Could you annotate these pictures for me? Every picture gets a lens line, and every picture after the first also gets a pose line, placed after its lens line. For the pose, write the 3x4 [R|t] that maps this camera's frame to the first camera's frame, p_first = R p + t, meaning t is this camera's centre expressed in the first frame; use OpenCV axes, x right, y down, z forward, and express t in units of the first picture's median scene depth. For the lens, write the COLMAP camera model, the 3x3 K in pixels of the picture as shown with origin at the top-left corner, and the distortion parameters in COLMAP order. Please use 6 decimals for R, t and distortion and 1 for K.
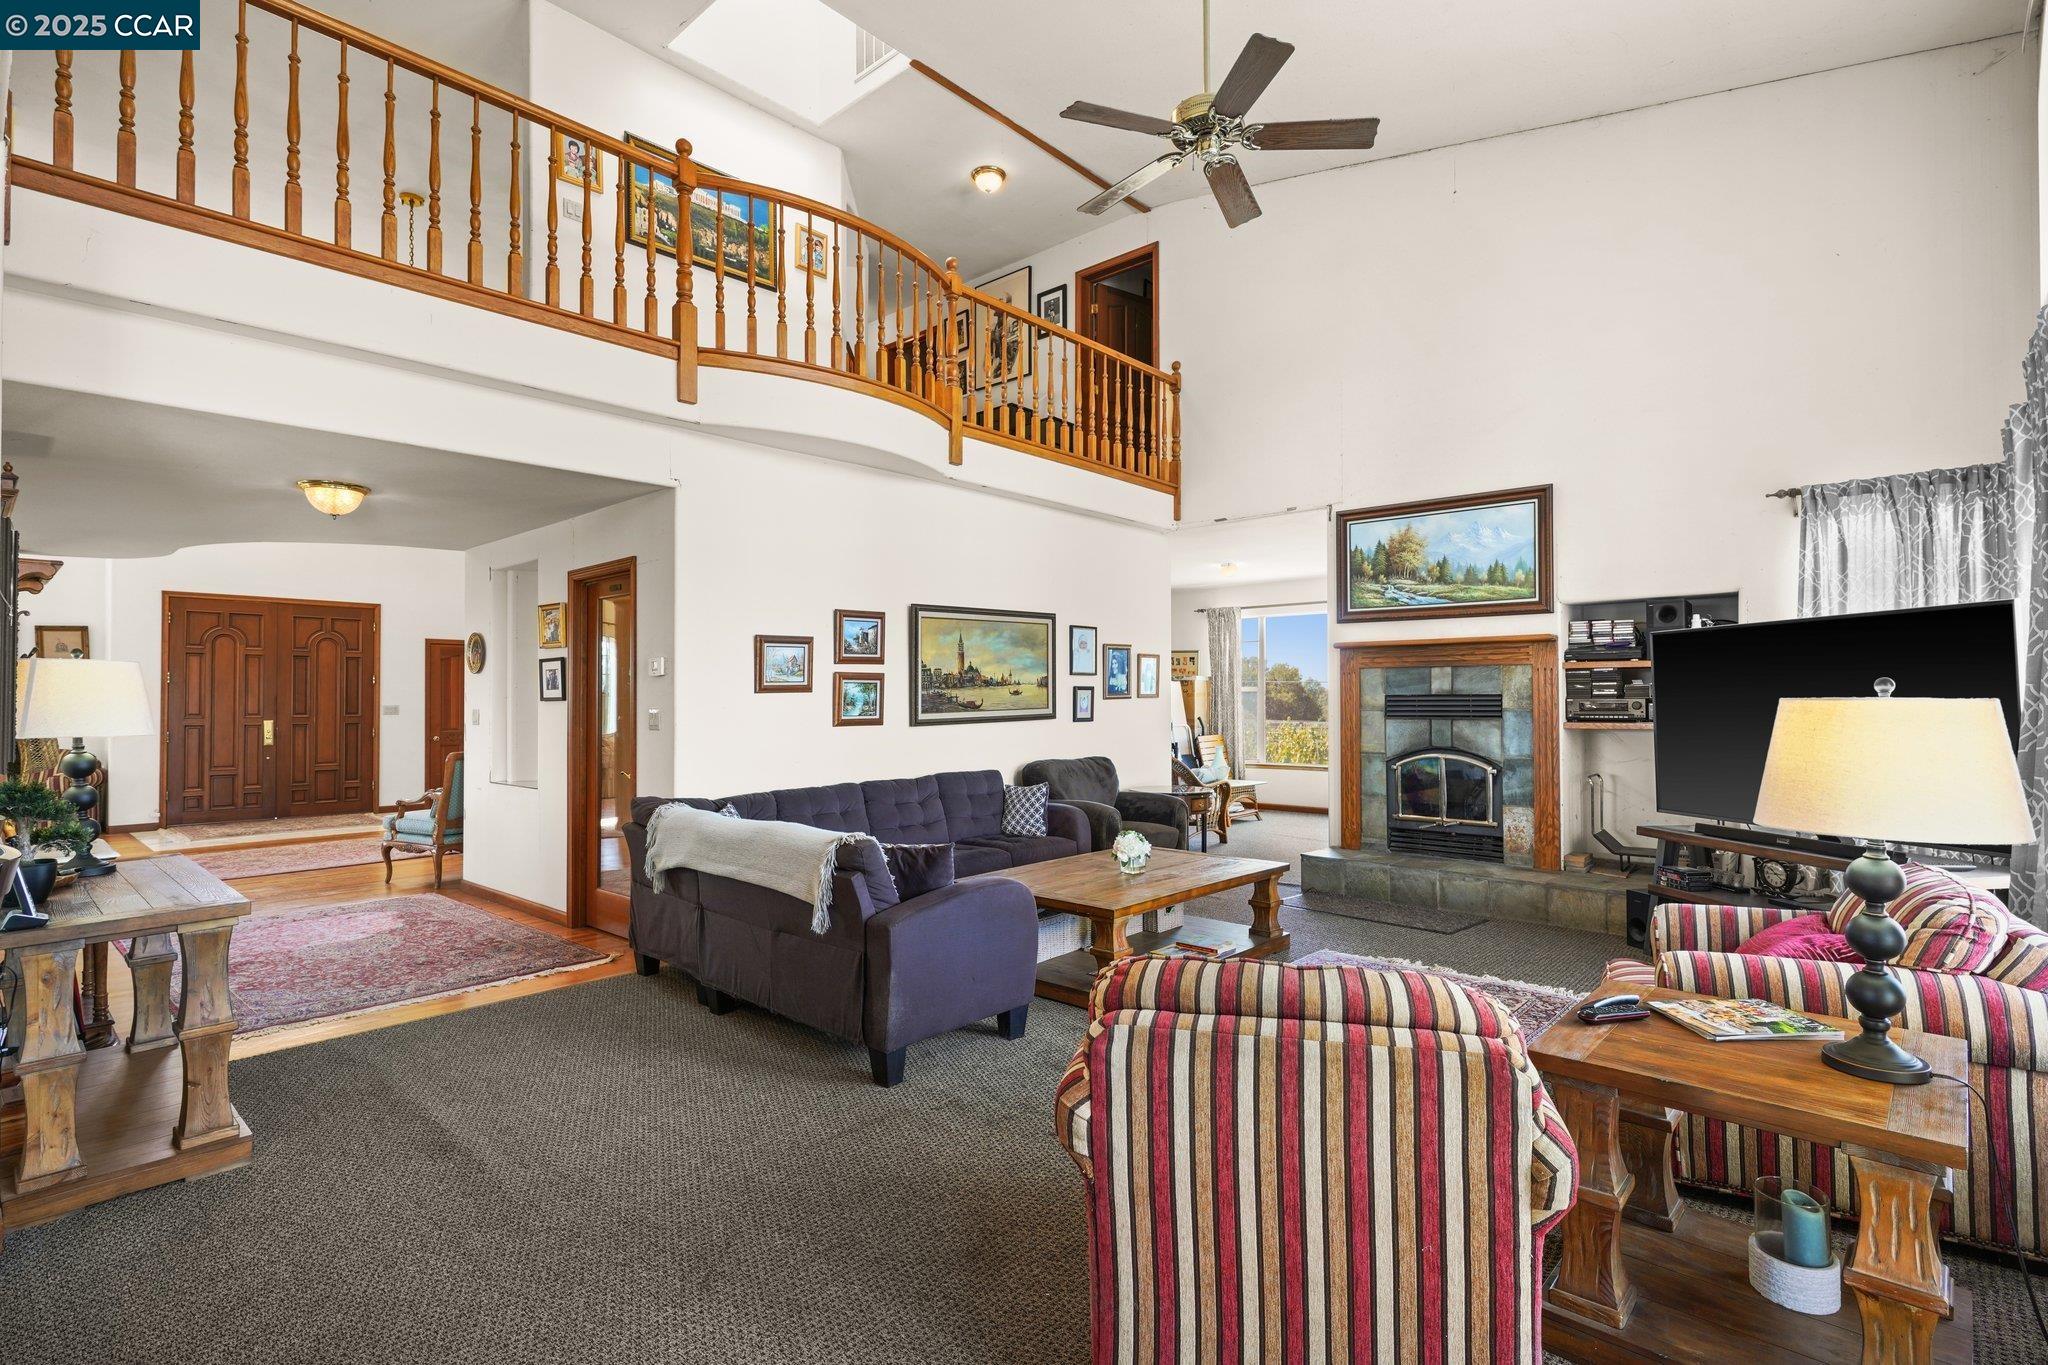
lens RADIAL K [[976.2, 0, 1024.0], [0, 976.2, 682.5], [0, 0, 1]] dist [0.001565, 0.000371]
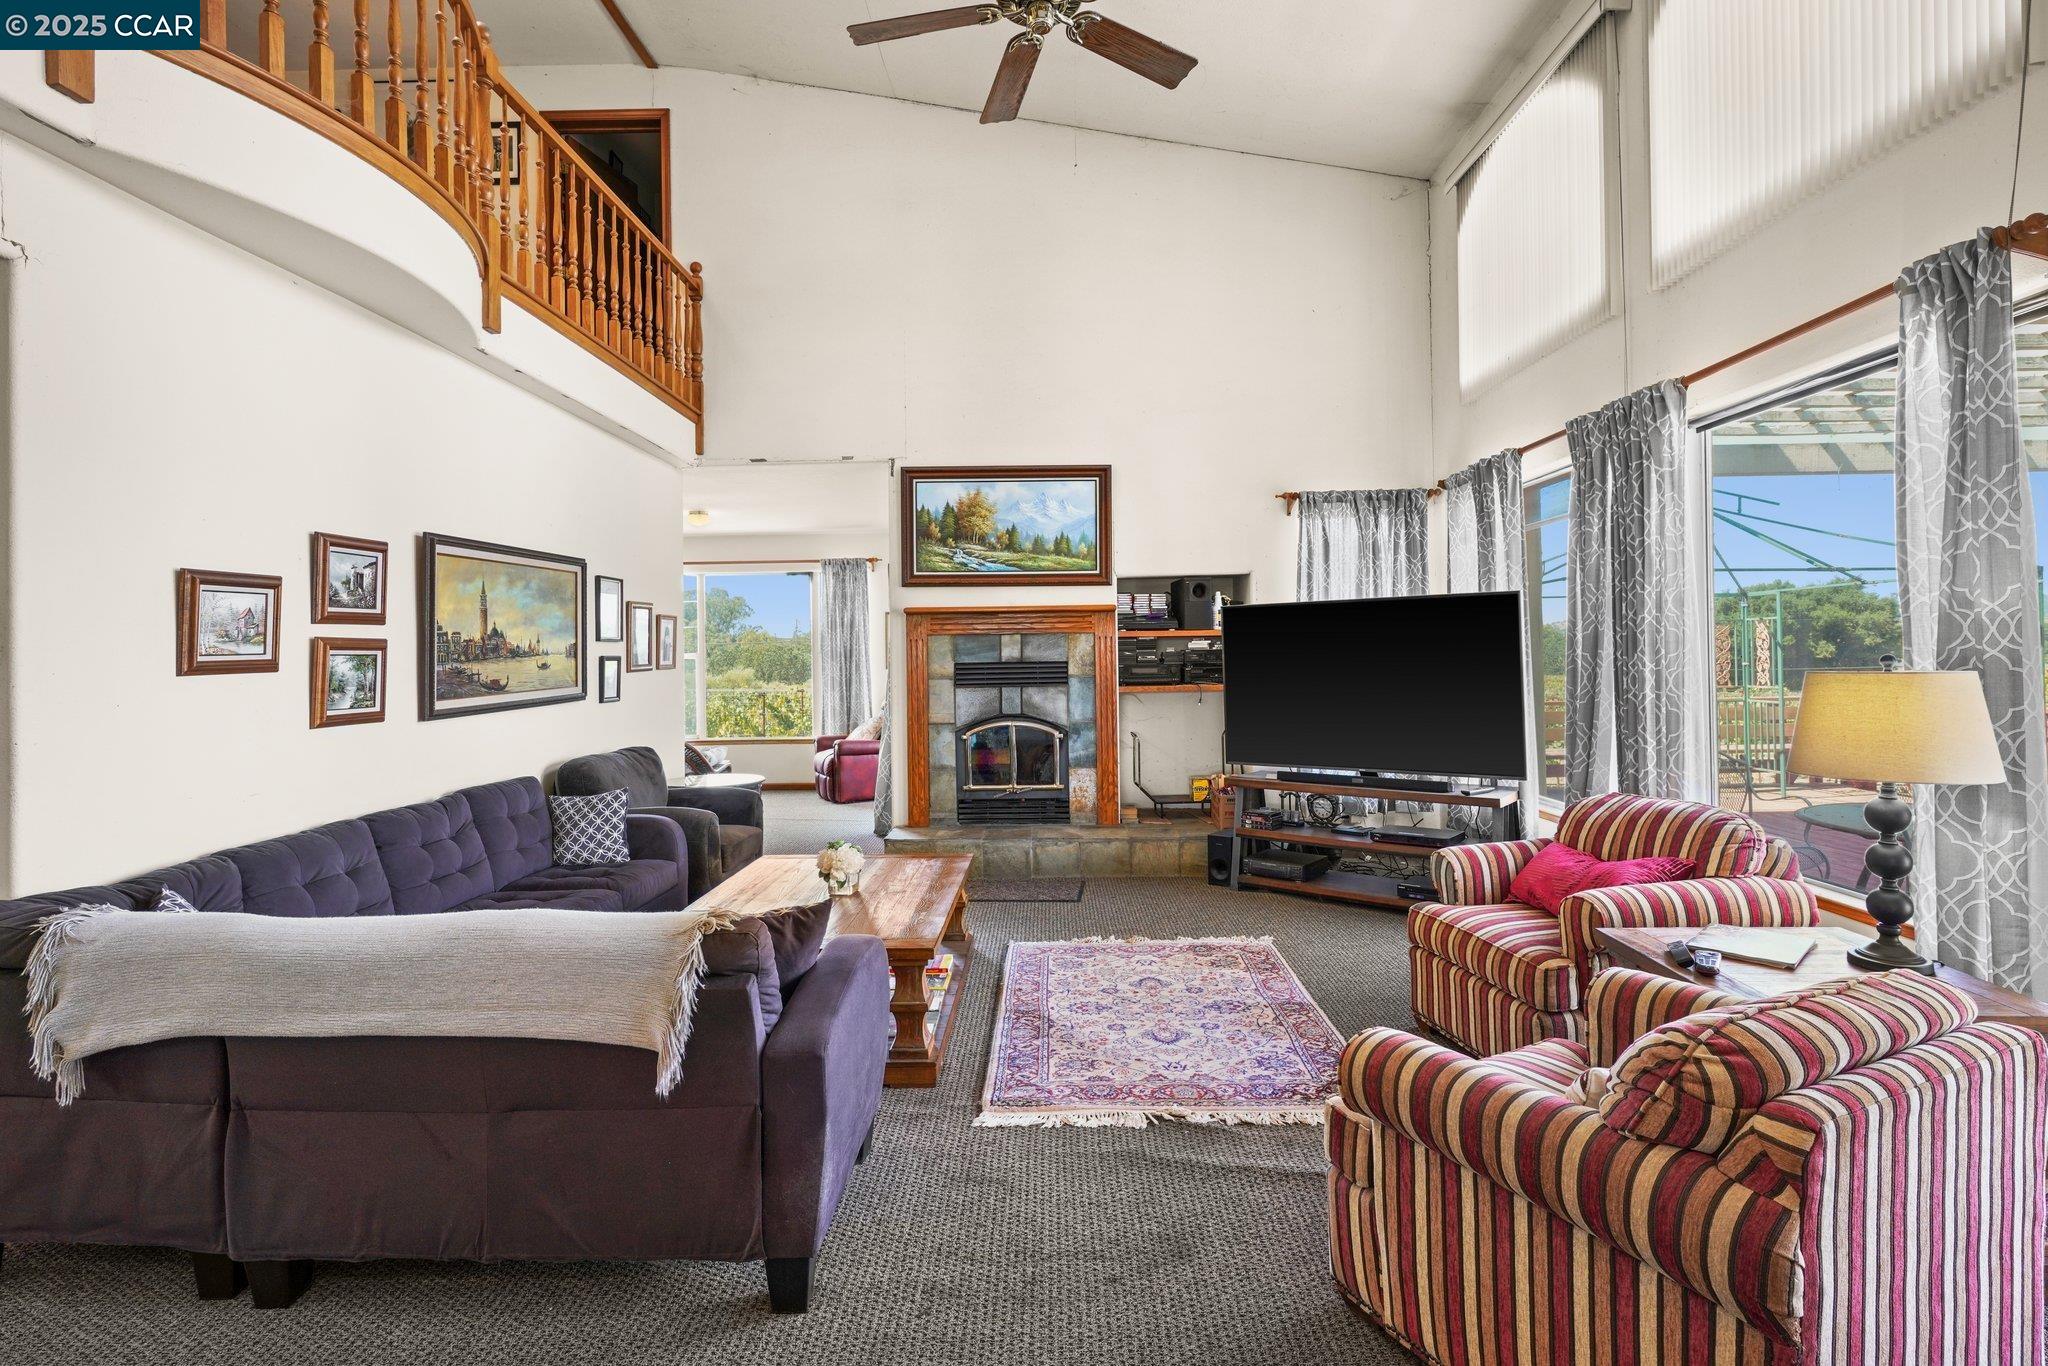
lens RADIAL K [[993.6, 0, 1034.3], [0, 993.6, 650.1], [0, 0, 1]] dist [0.000170, -0.000305]
pose [[0.752262, -0.003359, 0.658856, -0.238839], [0.000562, 0.999990, 0.004456, -0.004743], [-0.658864, -0.002982, 0.752256, 0.230055]]
